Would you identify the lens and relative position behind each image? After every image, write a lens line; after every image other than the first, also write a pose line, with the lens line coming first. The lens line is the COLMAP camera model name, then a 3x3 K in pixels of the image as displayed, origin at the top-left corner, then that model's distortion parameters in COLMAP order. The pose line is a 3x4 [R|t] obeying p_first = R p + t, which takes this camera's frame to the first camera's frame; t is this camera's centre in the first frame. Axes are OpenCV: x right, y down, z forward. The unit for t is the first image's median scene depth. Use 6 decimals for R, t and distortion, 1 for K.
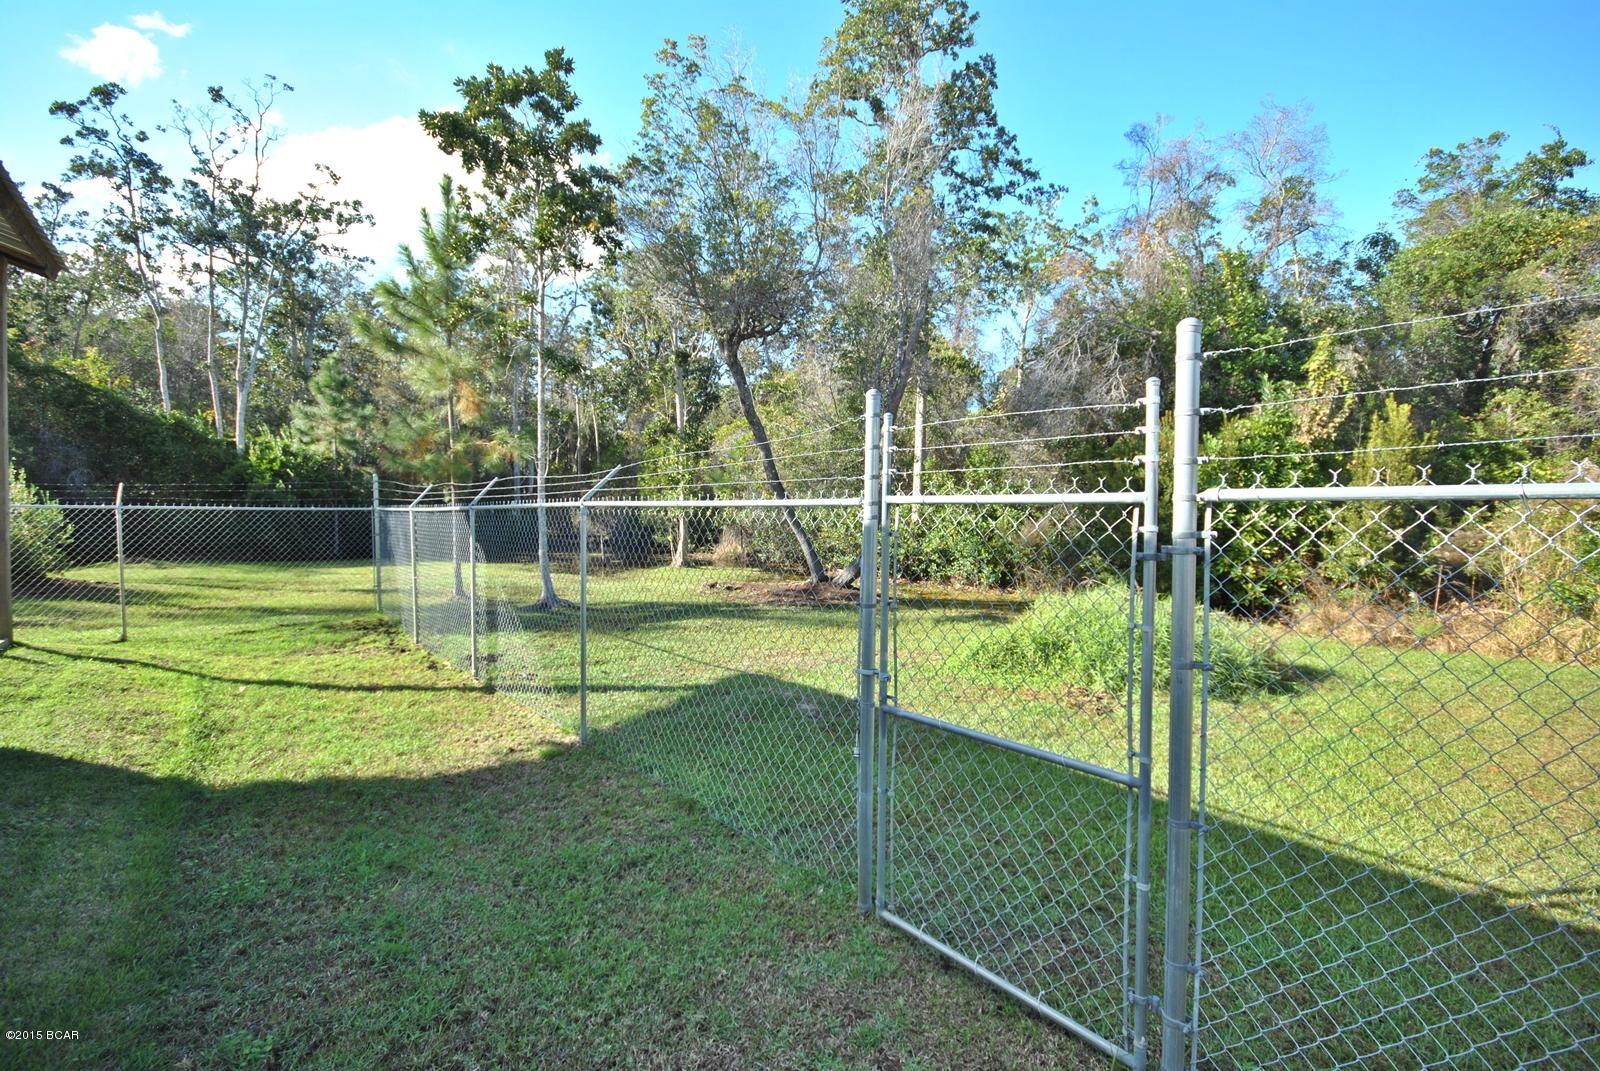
lens RADIAL K [[707.0, 0, 804.9], [0, 707.0, 545.9], [0, 0, 1]] dist [0.011568, -0.018368]
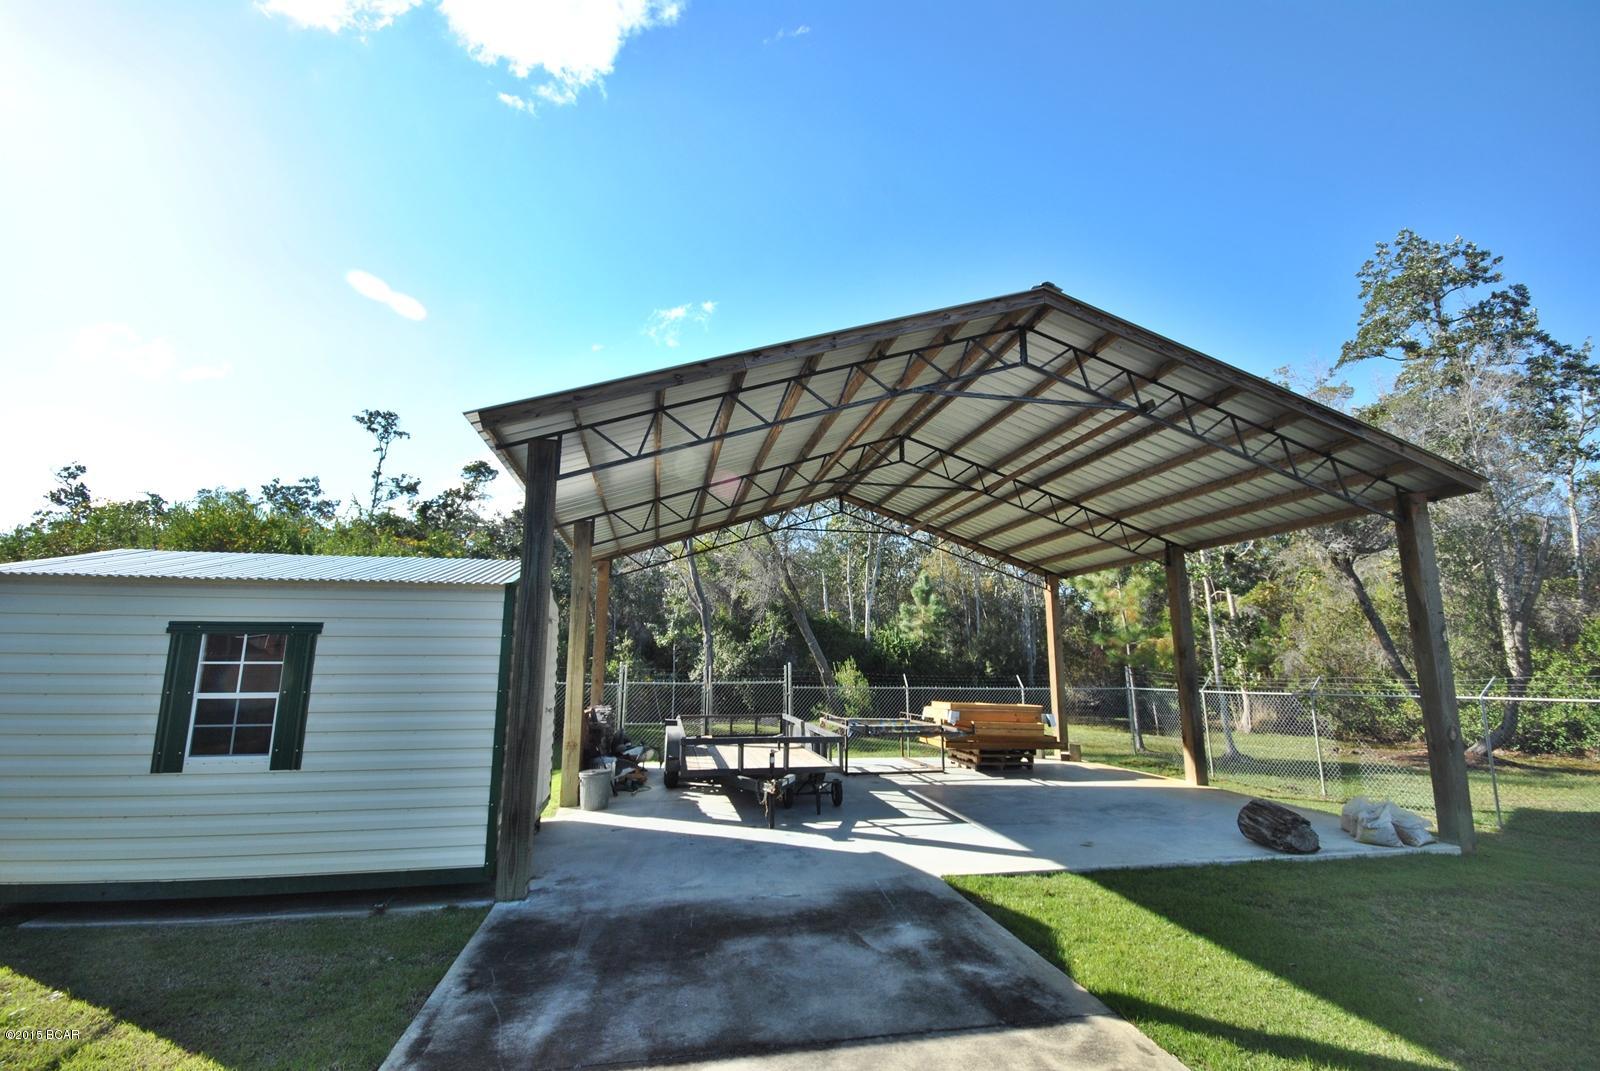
lens RADIAL K [[710.6, 0, 802.0], [0, 710.6, 537.6], [0, 0, 1]] dist [-0.001794, -0.000246]
pose [[0.881198, -0.087882, -0.464508, -0.336450], [-0.022042, 0.973863, -0.226065, -0.001426], [0.472234, 0.209447, 0.856229, -0.570422]]
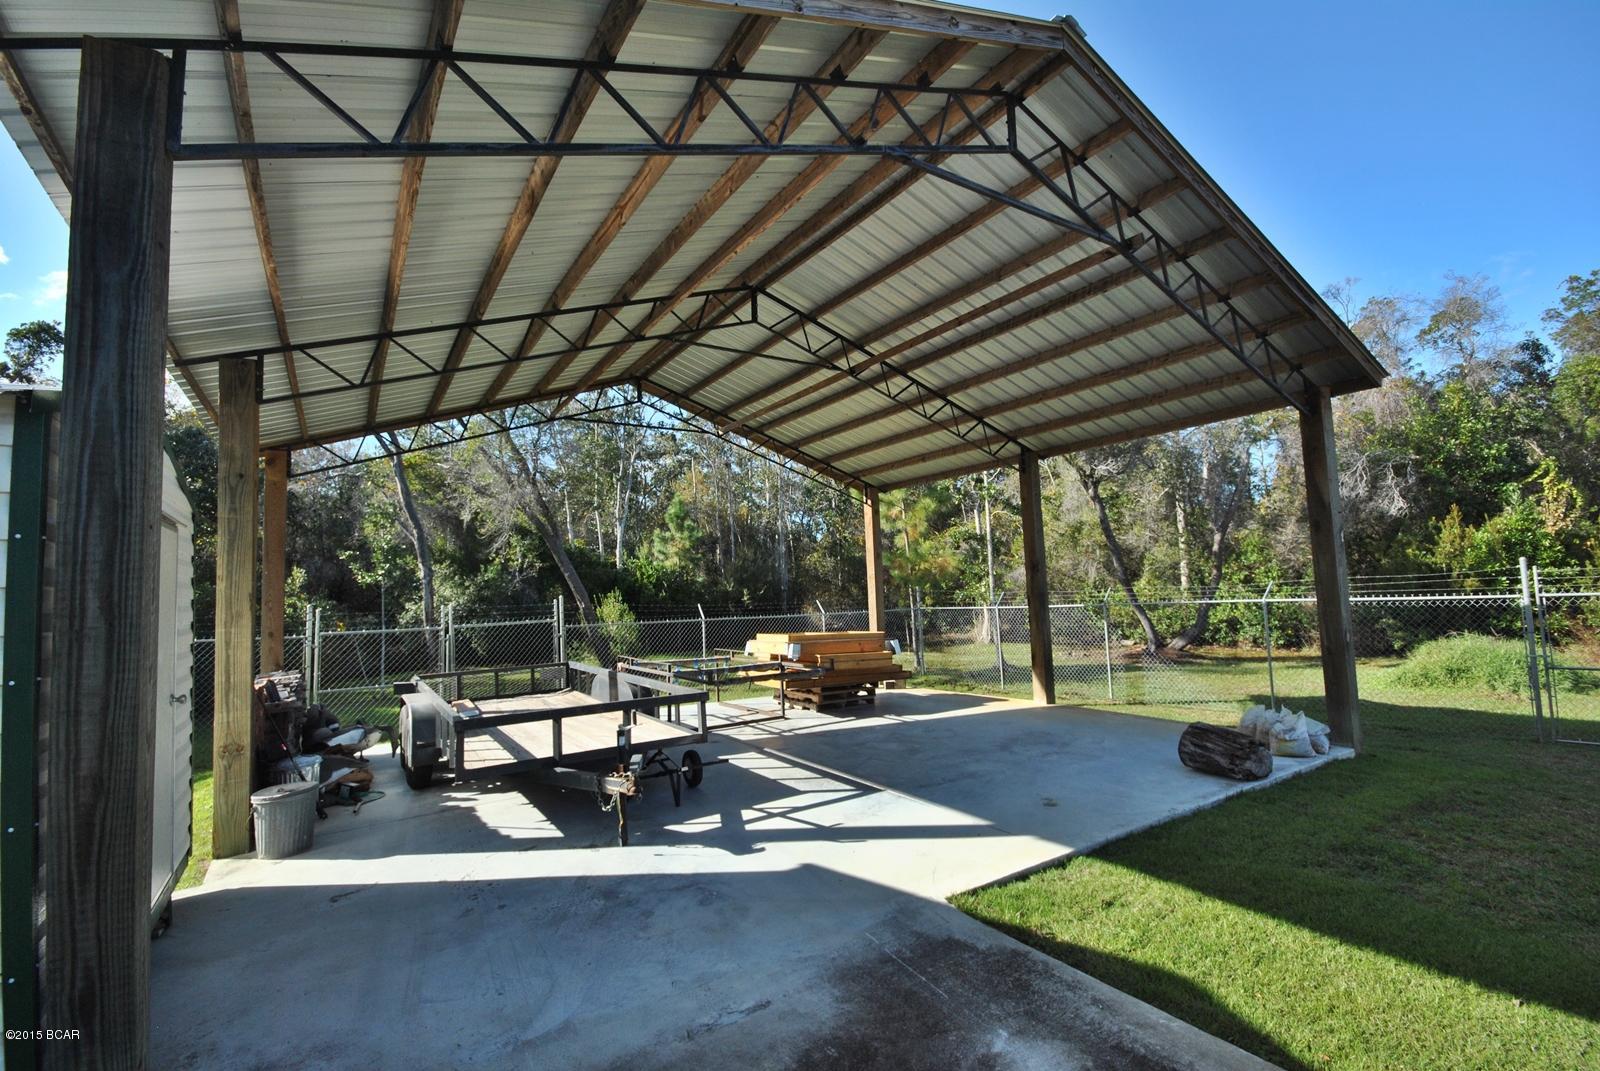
lens RADIAL K [[702.1, 0, 799.2], [0, 702.1, 535.8], [0, 0, 1]] dist [-0.001542, -0.004076]
pose [[0.993107, -0.053260, -0.104414, -0.496676], [0.039087, 0.990295, -0.133372, -0.008216], [0.110504, 0.128371, 0.985550, -0.420736]]
